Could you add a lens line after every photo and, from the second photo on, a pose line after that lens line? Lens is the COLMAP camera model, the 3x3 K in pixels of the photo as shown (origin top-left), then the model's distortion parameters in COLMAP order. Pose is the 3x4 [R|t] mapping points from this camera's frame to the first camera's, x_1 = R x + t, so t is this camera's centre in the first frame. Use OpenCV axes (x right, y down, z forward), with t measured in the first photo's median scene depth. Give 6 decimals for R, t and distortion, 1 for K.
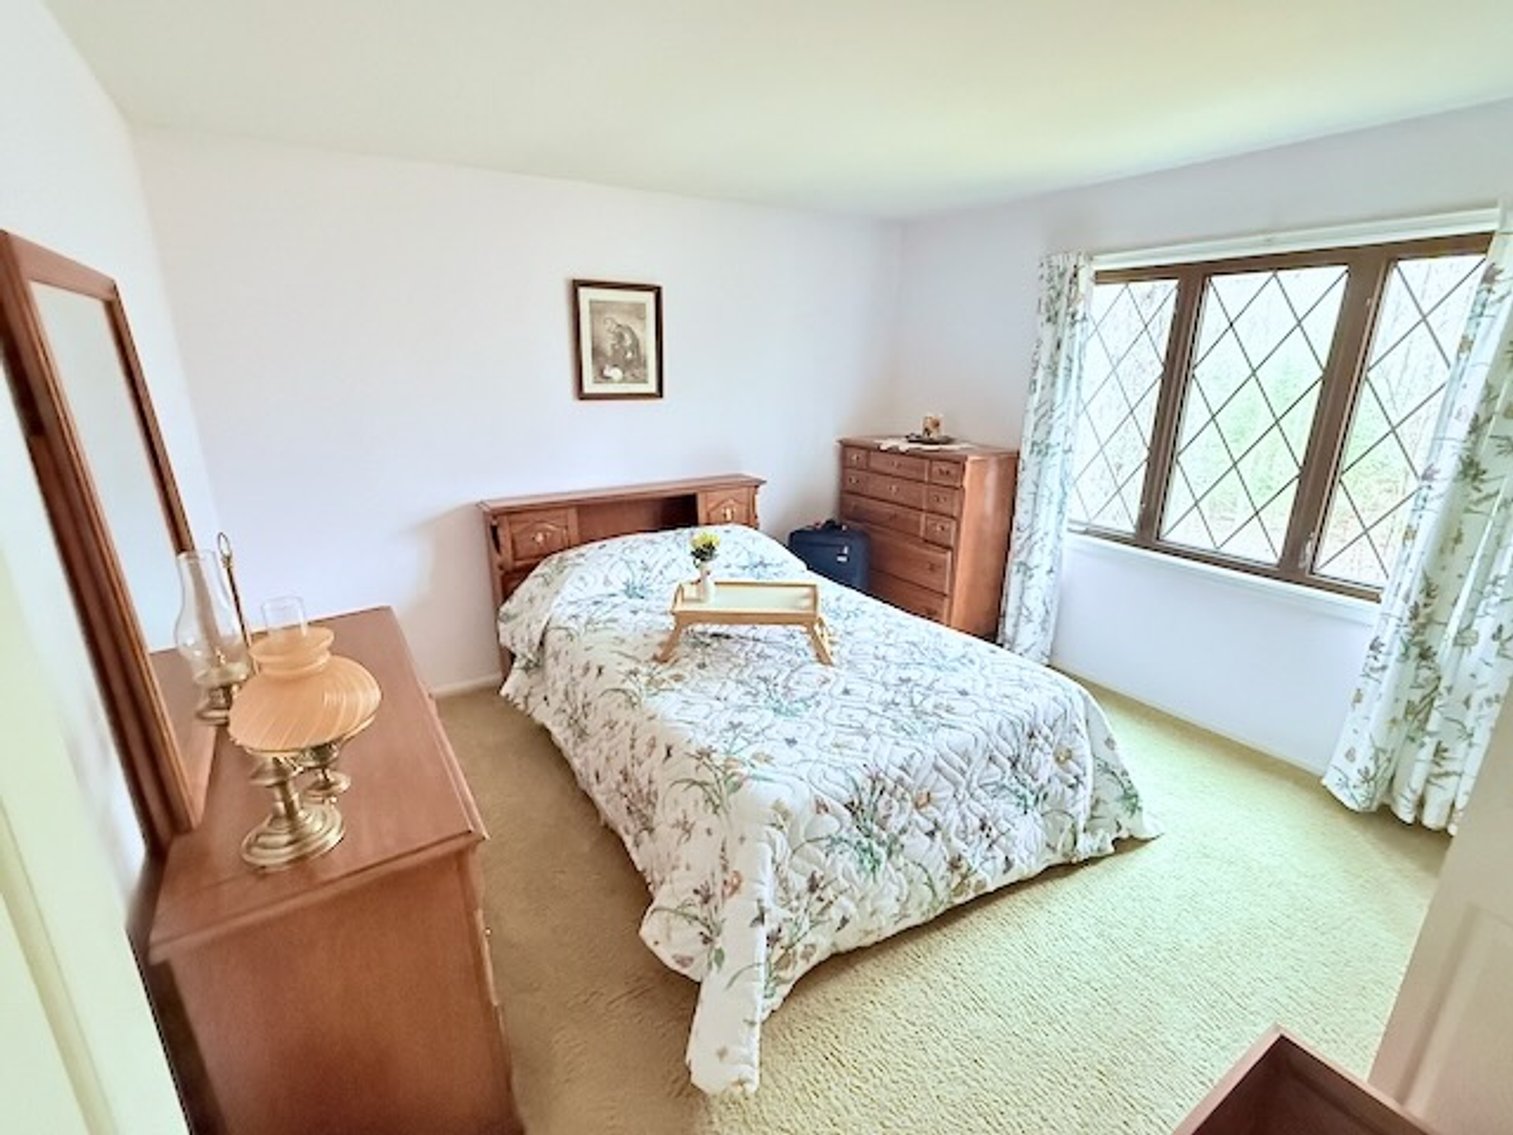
lens RADIAL K [[697.3, 0, 752.5], [0, 697.3, 573.8], [0, 0, 1]] dist [-0.004040, -0.000121]
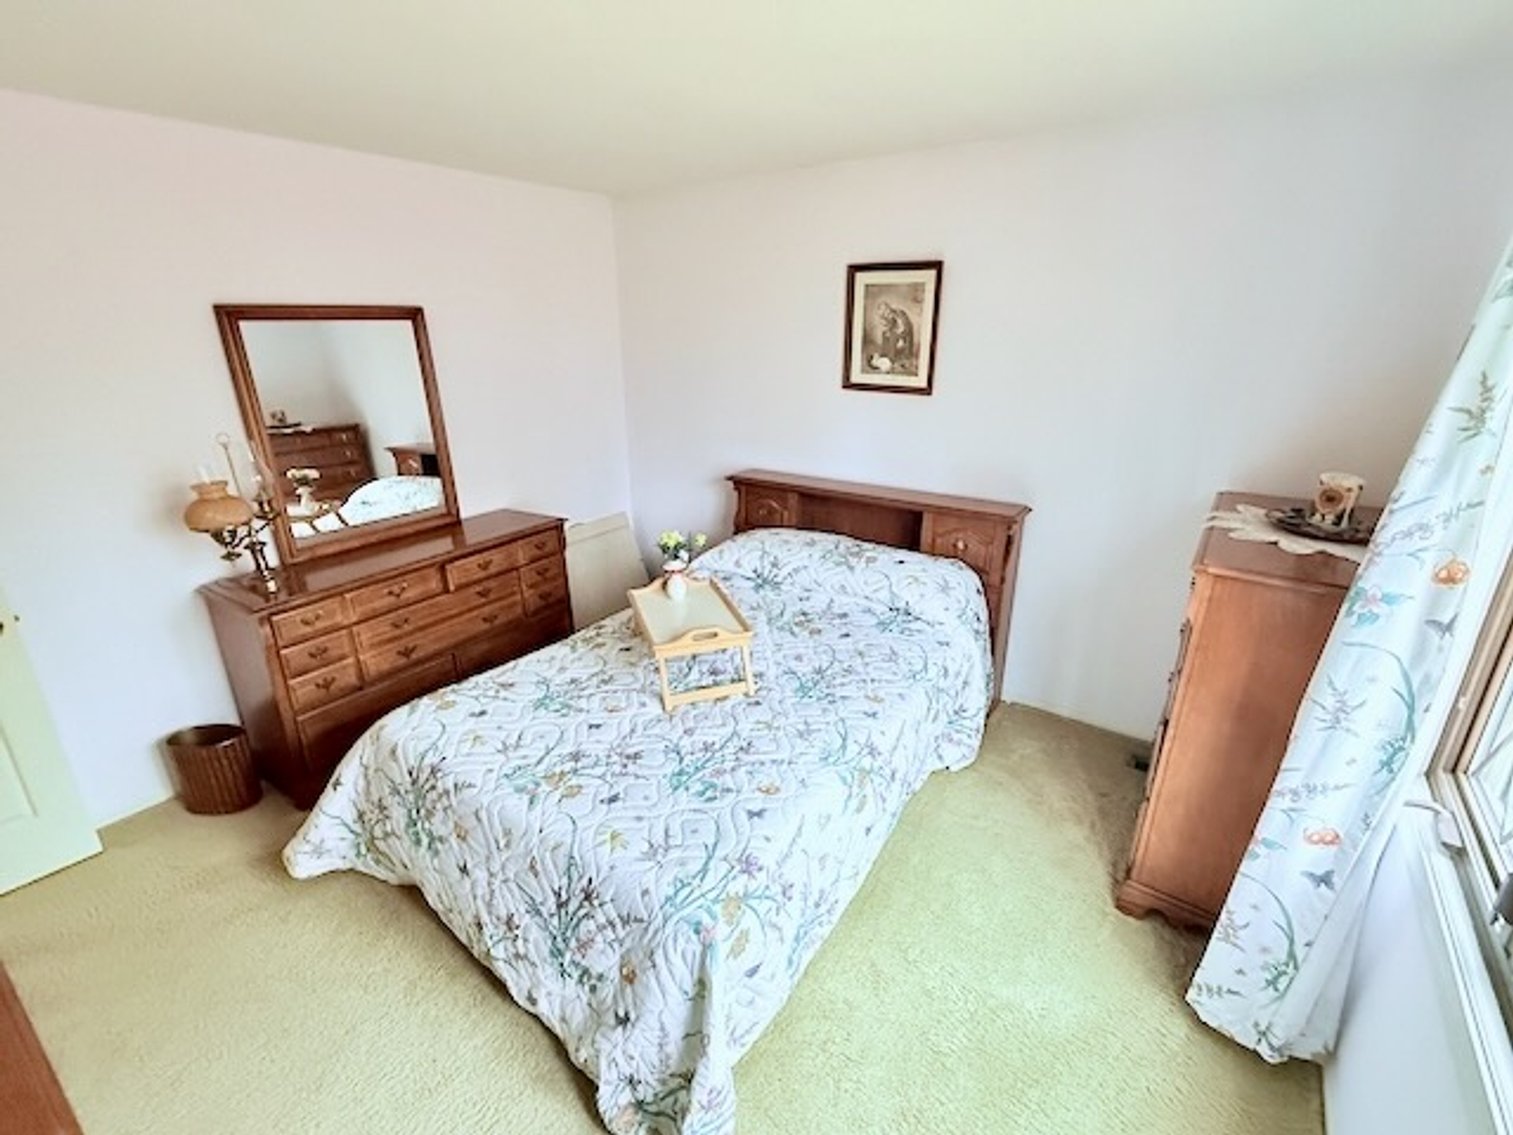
lens RADIAL K [[697.3, 0, 751.9], [0, 697.3, 570.6], [0, 0, 1]] dist [-0.004040, -0.000121]
pose [[0.379486, 0.307574, -0.872576, 0.628110], [-0.273567, 0.938255, 0.211750, -0.180543], [0.883828, 0.158352, 0.440197, 0.493013]]
